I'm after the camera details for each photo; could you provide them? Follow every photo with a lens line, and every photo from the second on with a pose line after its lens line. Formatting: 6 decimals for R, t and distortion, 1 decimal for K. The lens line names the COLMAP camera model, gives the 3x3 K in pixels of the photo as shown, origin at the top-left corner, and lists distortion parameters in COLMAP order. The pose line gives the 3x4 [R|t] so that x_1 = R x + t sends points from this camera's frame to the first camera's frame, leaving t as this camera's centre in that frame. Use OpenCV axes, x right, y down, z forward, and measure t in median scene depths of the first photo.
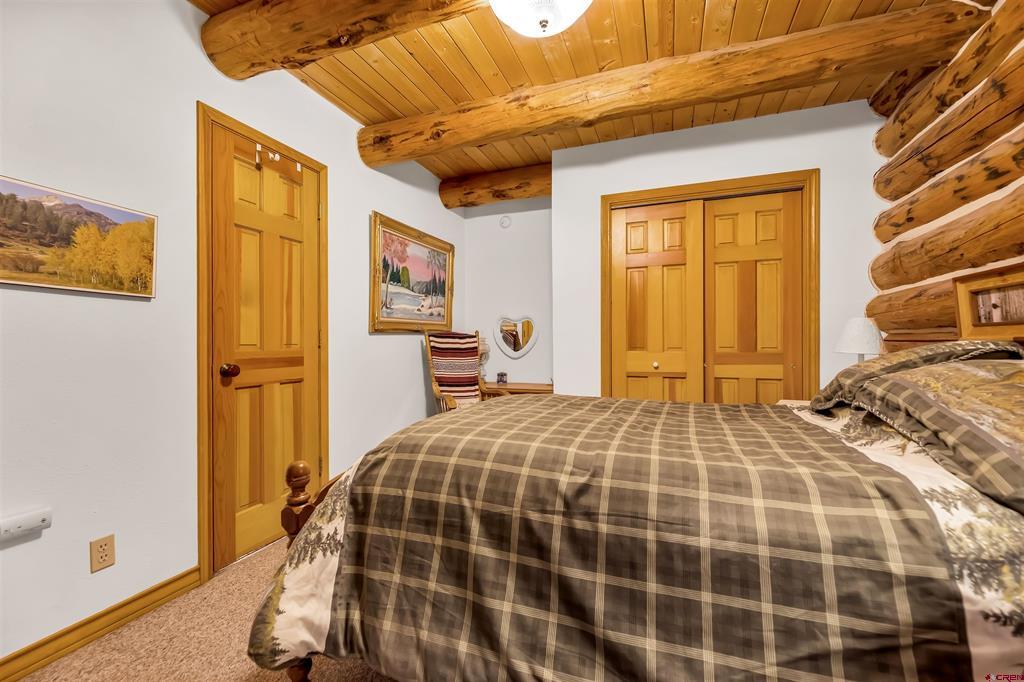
lens RADIAL K [[433.6, 0, 511.5], [0, 433.6, 344.1], [0, 0, 1]] dist [-0.000638, -0.000096]
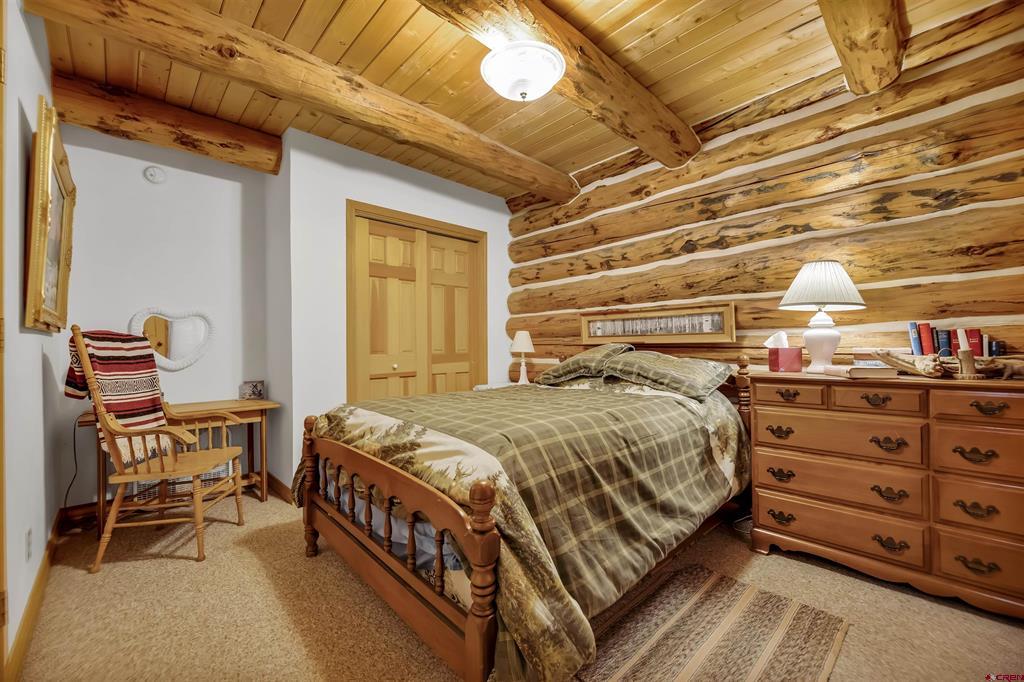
lens RADIAL K [[433.6, 0, 511.5], [0, 433.6, 344.1], [0, 0, 1]] dist [-0.000638, -0.000096]
pose [[0.400090, 0.004170, 0.916466, -0.690277], [0.012768, 0.999867, -0.010124, 0.006584], [-0.916387, 0.015752, 0.399984, 0.329421]]
